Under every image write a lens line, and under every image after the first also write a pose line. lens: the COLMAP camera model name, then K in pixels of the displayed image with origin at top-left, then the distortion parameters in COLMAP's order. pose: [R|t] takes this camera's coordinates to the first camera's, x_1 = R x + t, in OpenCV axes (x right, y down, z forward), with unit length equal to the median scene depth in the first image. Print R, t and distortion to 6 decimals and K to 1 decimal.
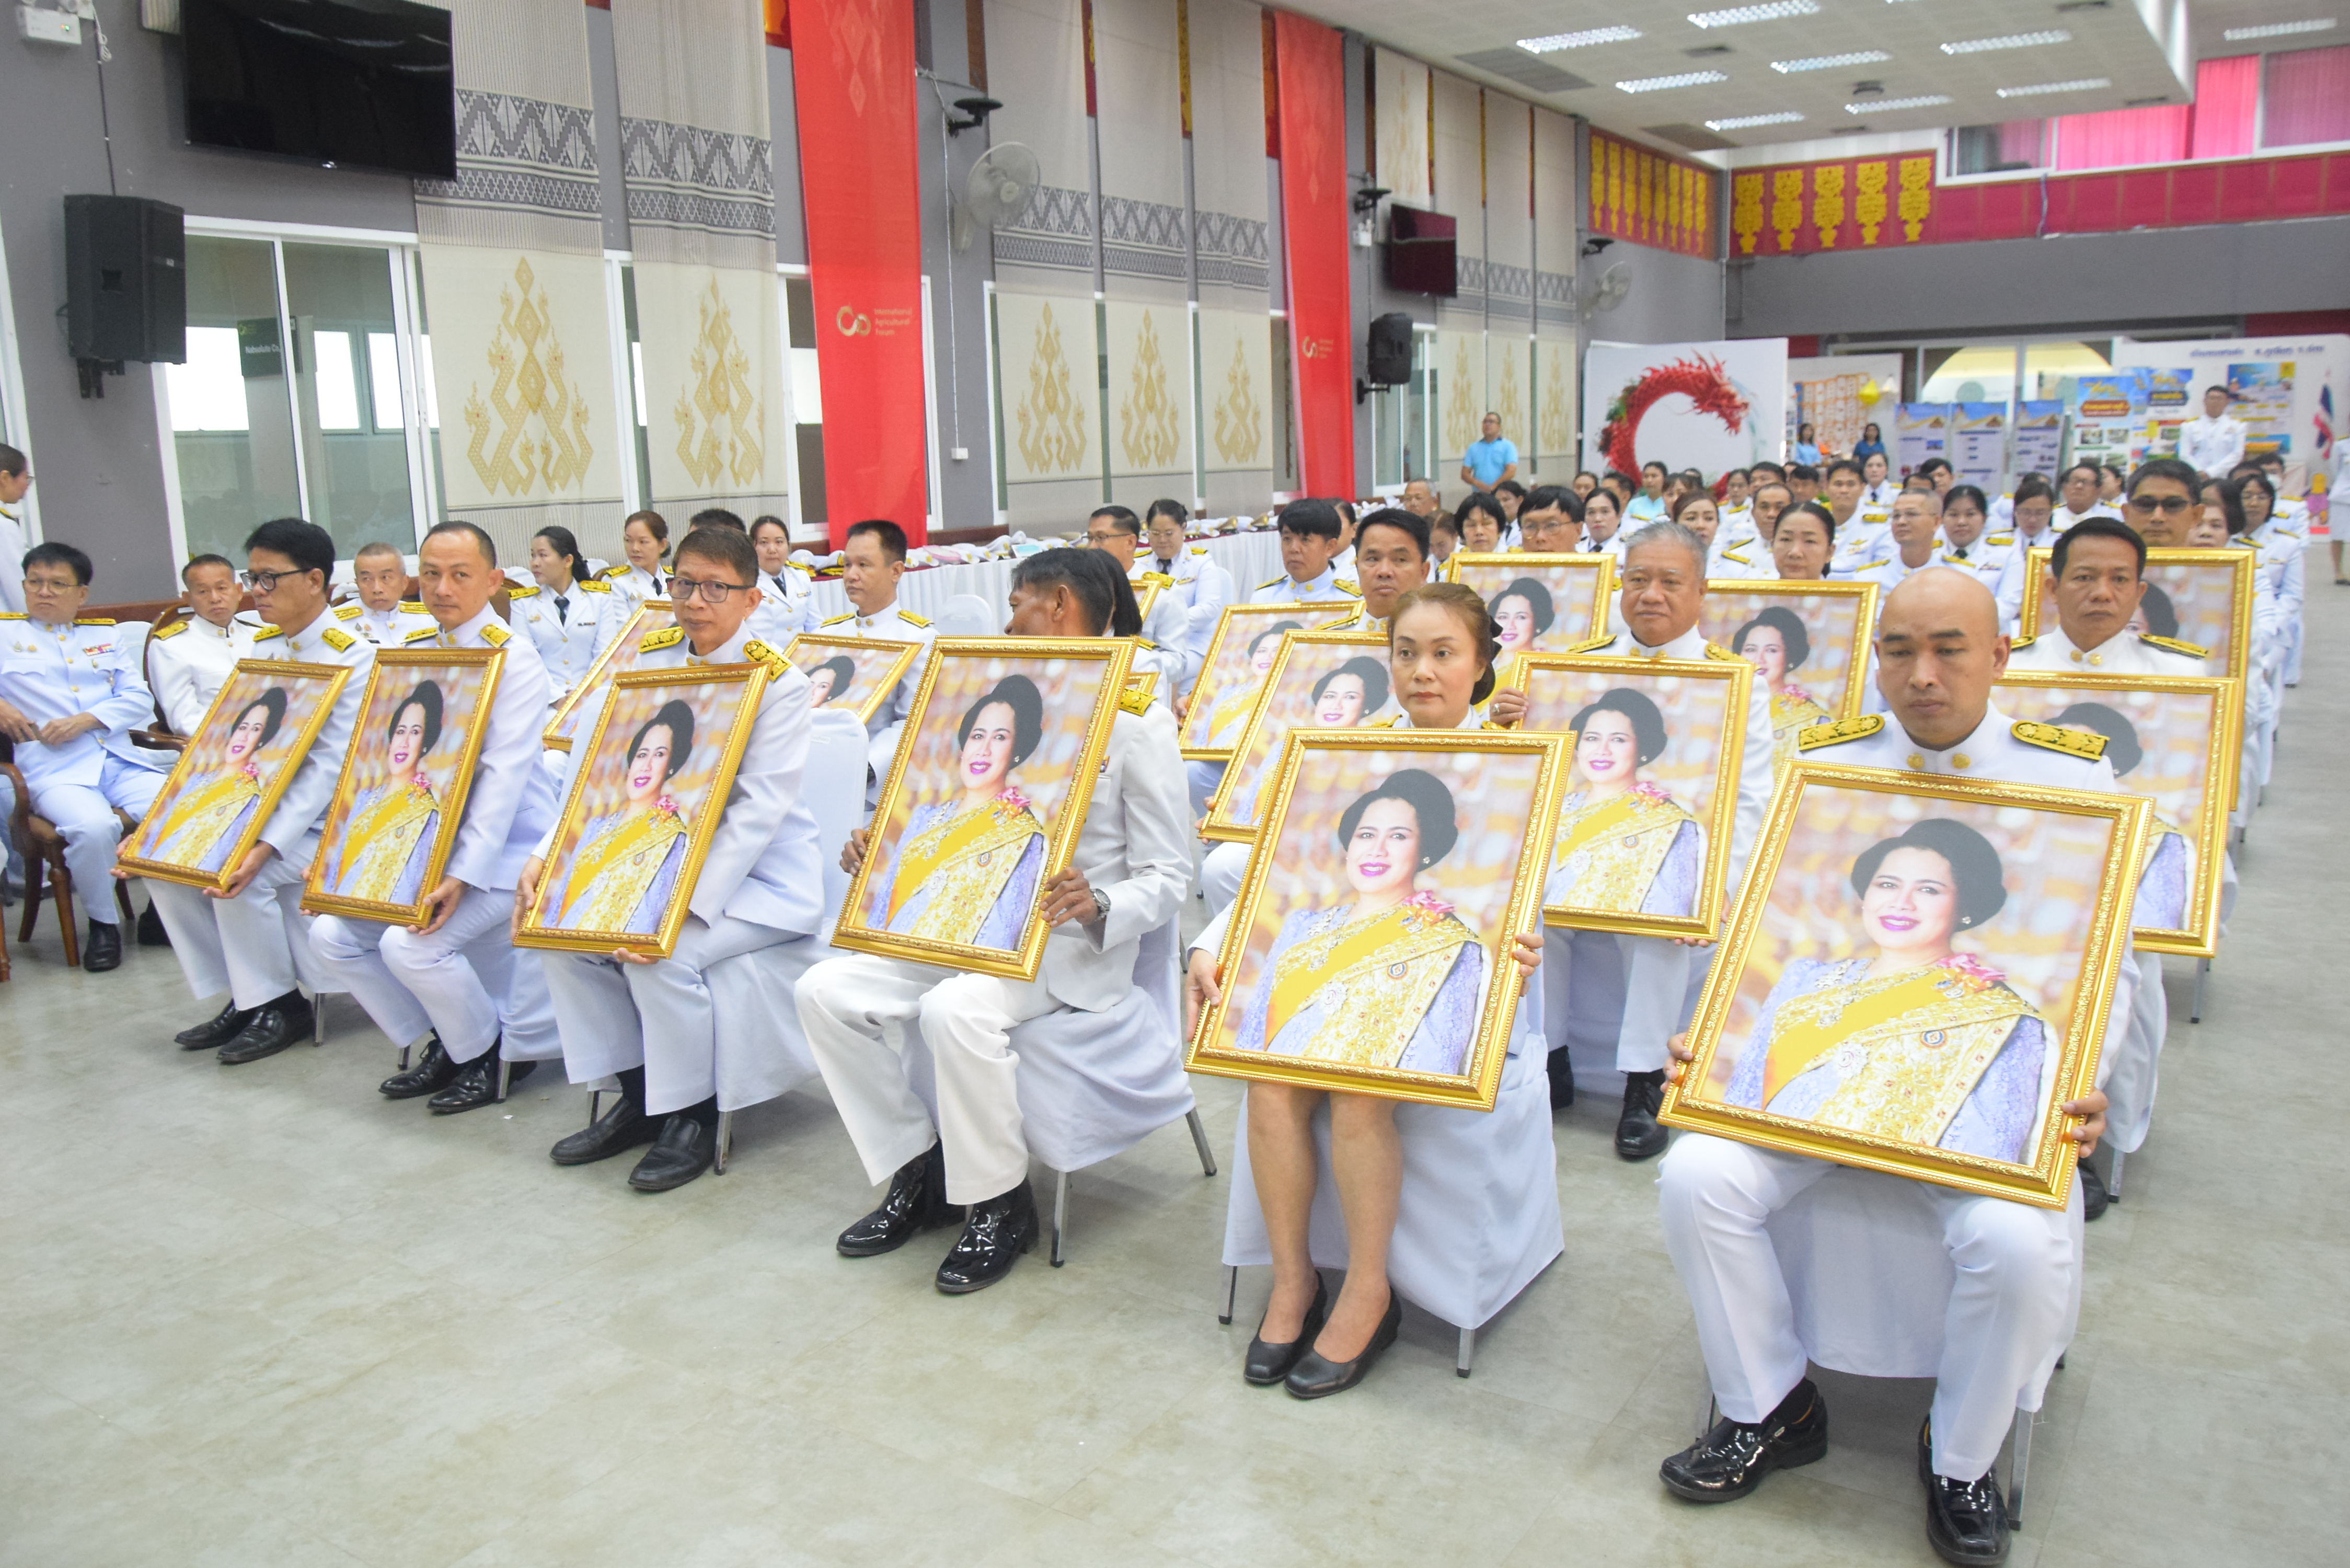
lens RADIAL K [[1822.7, 0, 1182.3], [0, 1822.7, 777.8], [0, 0, 1]] dist [-0.040381, 0.010707]
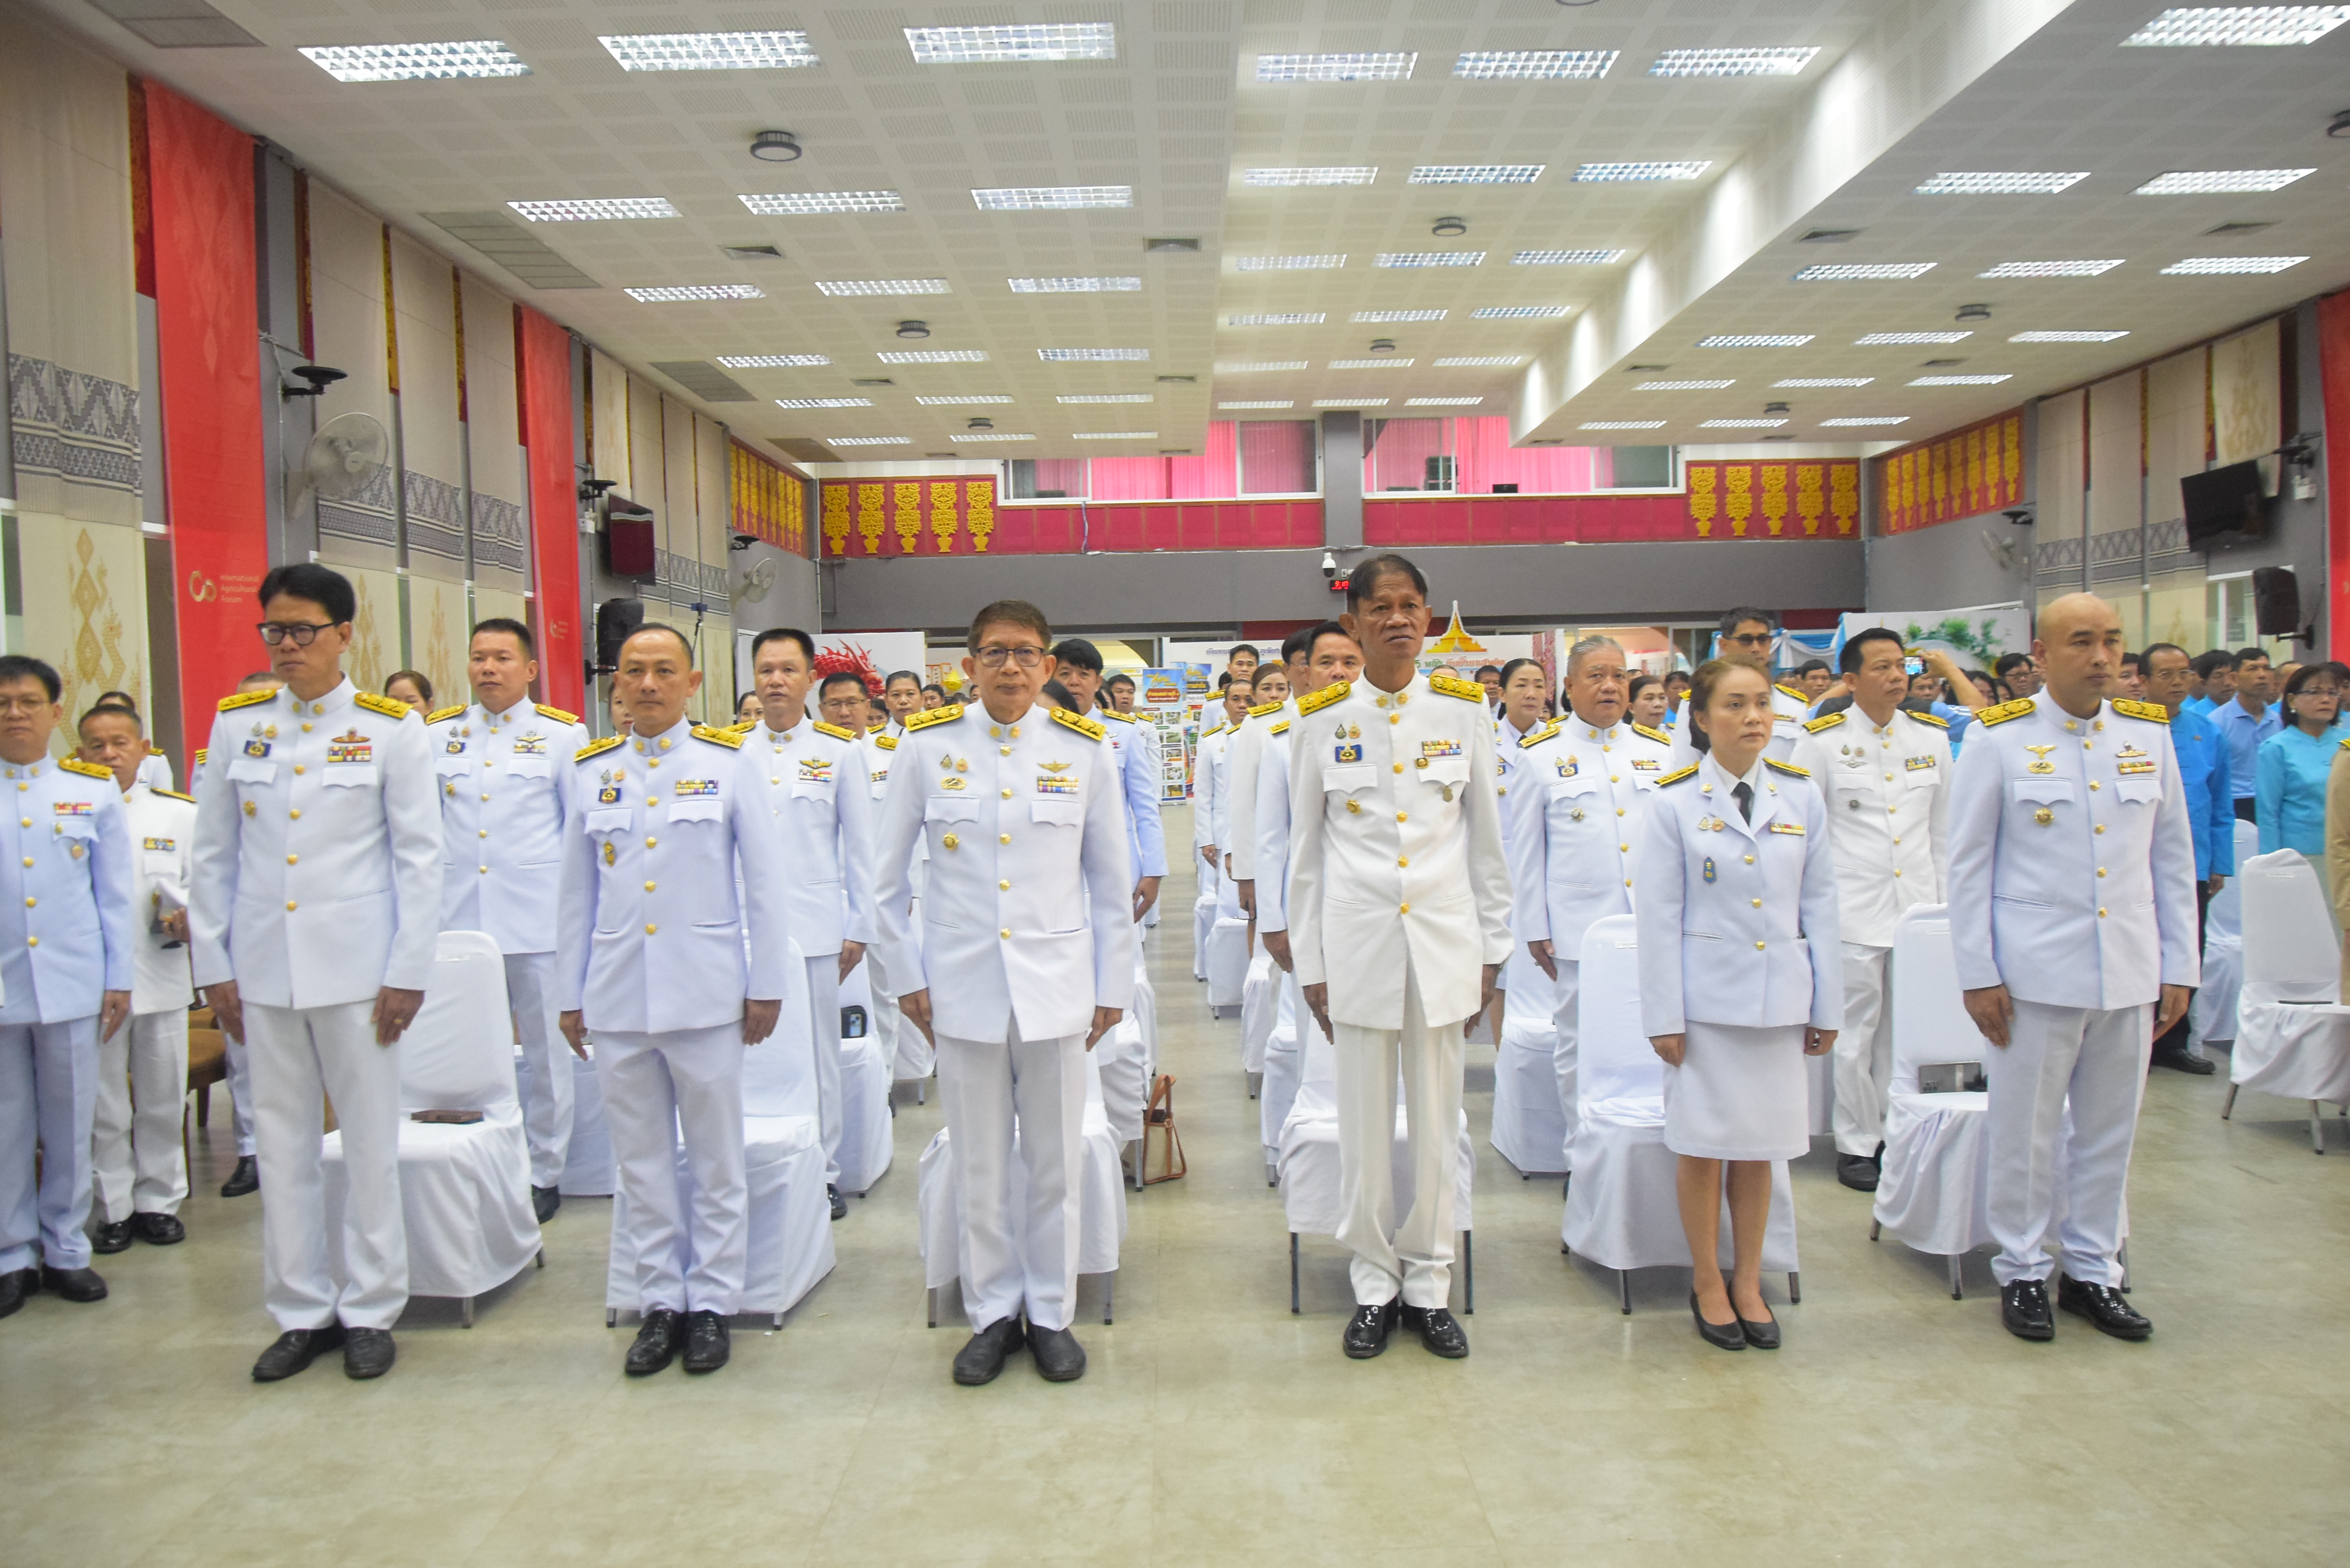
lens RADIAL K [[1822.7, 0, 1182.3], [0, 1822.7, 777.8], [0, 0, 1]] dist [-0.040381, 0.010707]
pose [[0.835610, -0.011623, 0.549200, -0.169820], [0.096462, 0.987346, -0.125871, 0.005003], [-0.540788, 0.158156, 0.826157, -0.006828]]
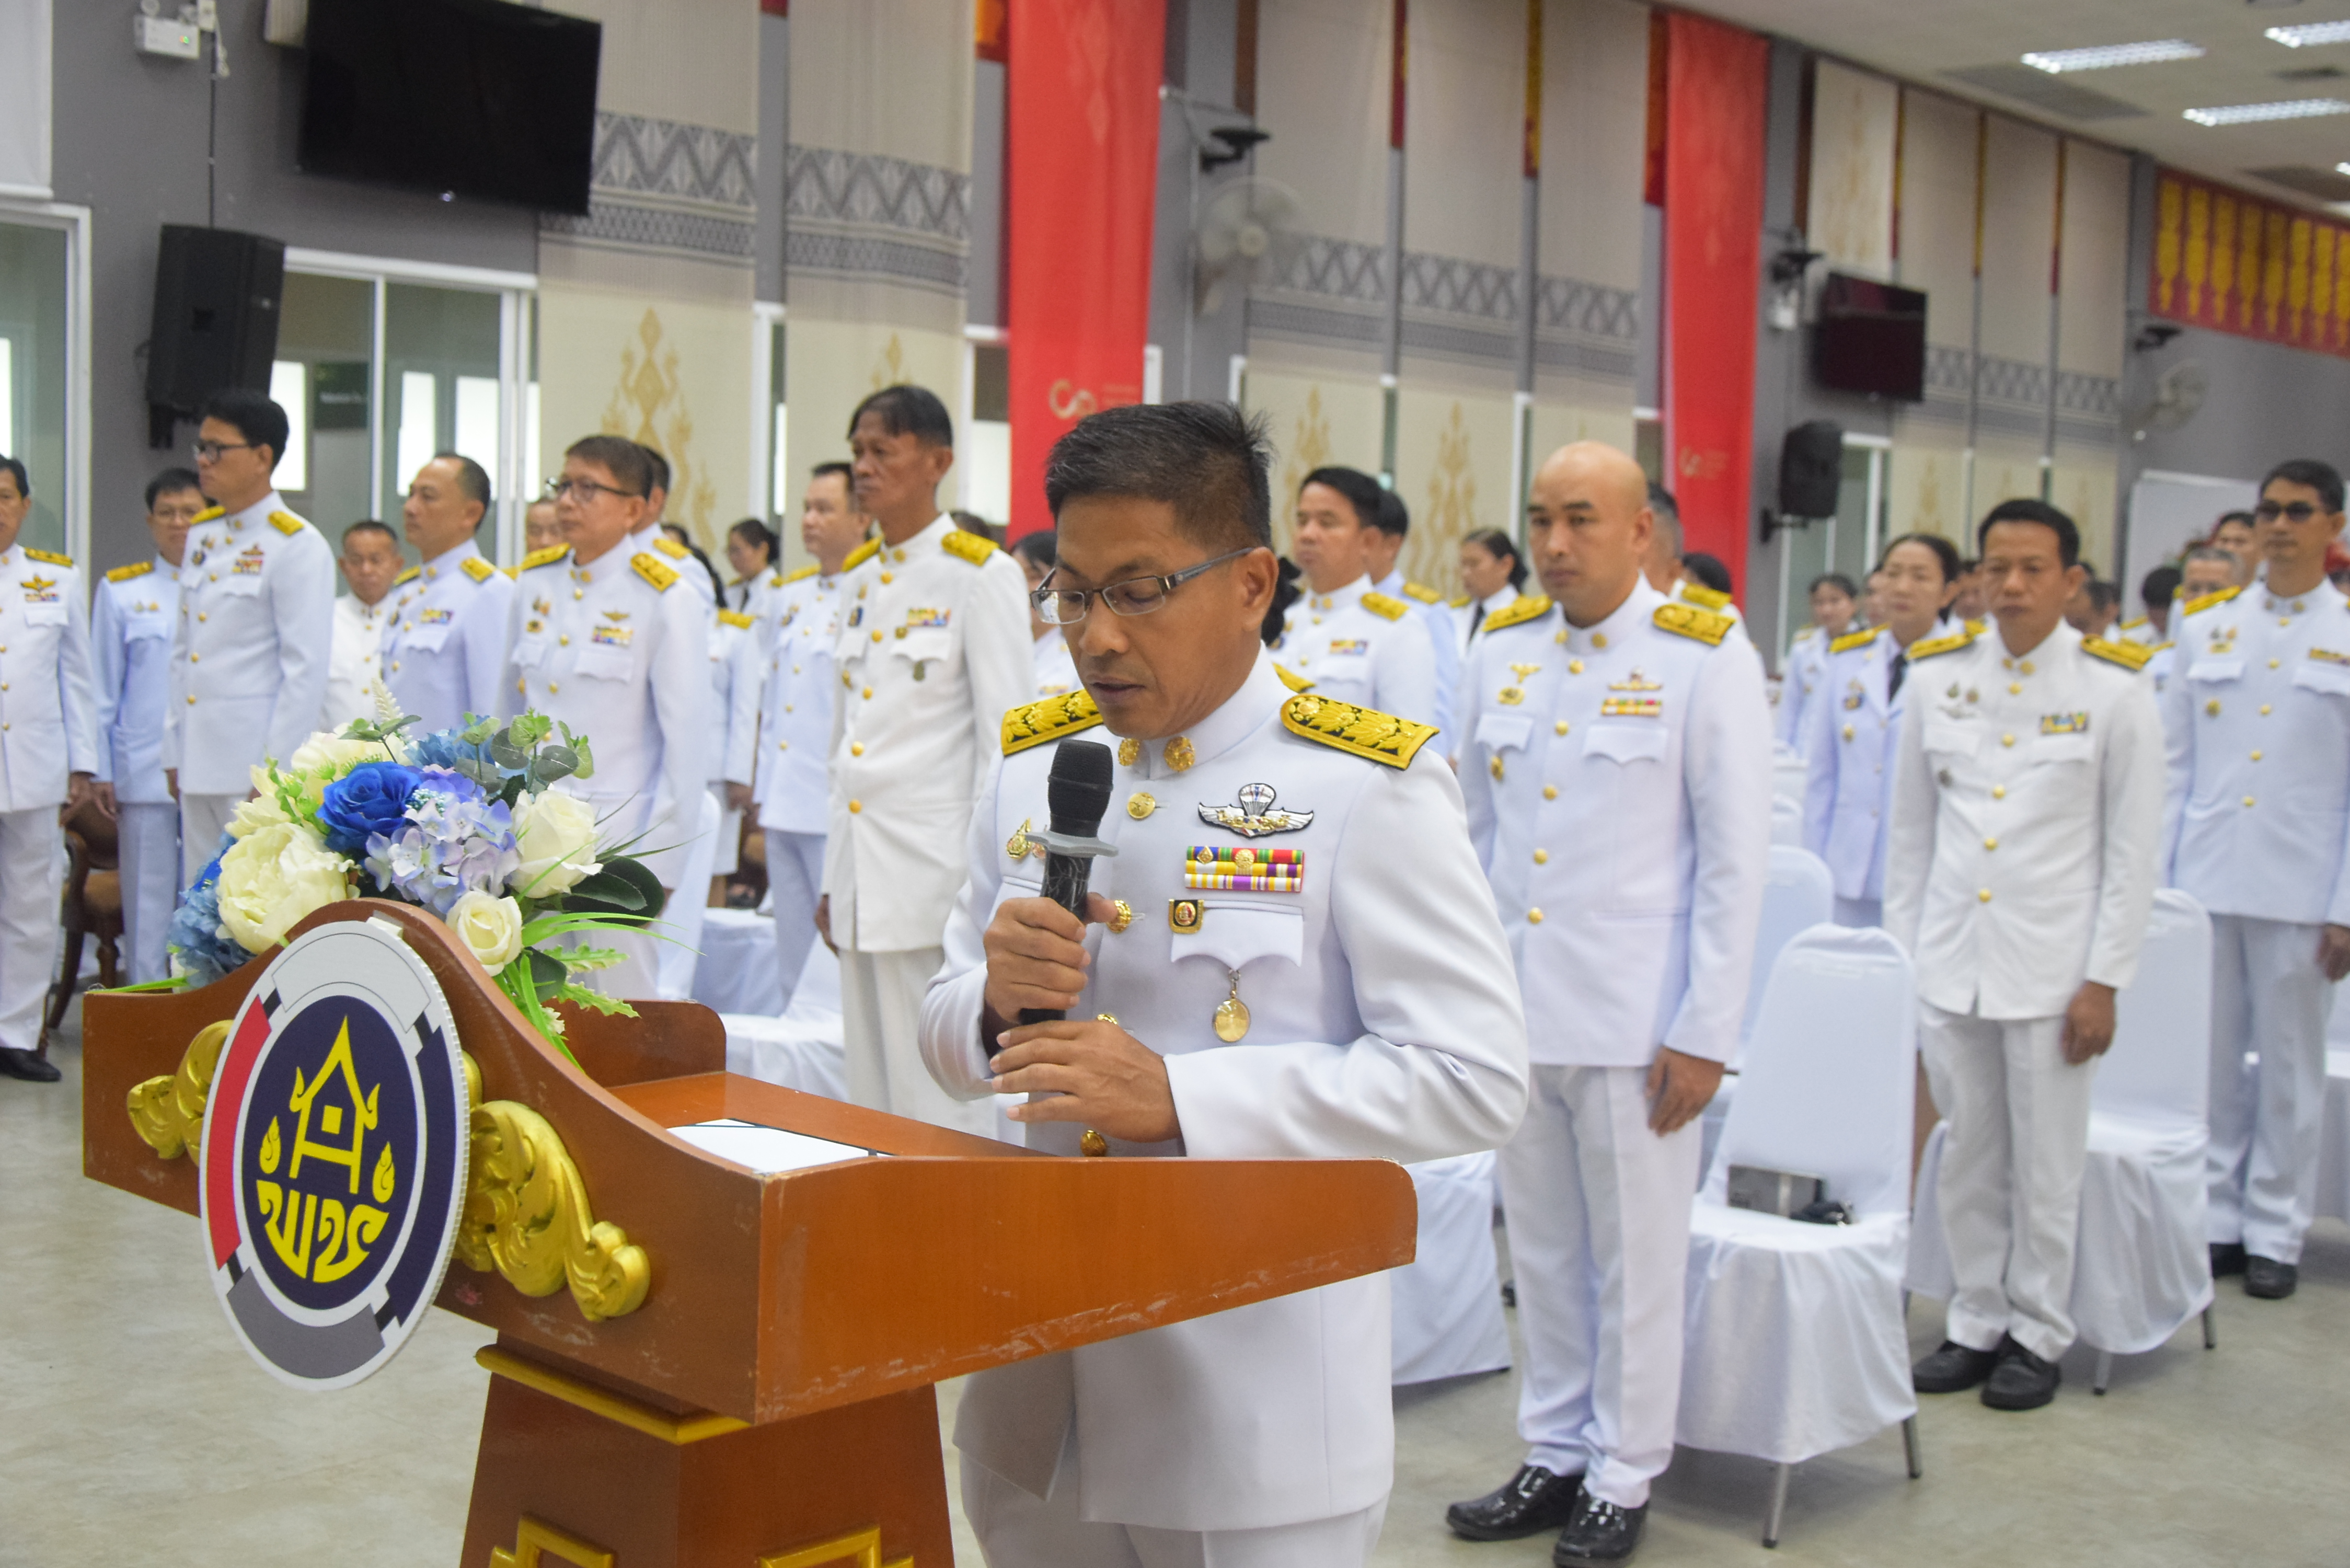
lens RADIAL K [[2853.3, 0, 1173.9], [0, 2853.3, 783.3], [0, 0, 1]] dist [-0.032524, 0.092533]
pose [[0.985575, 0.073325, -0.152527, 0.043531], [-0.089101, 0.991060, -0.099301, 0.018750], [0.143882, 0.111459, 0.983298, -0.116085]]
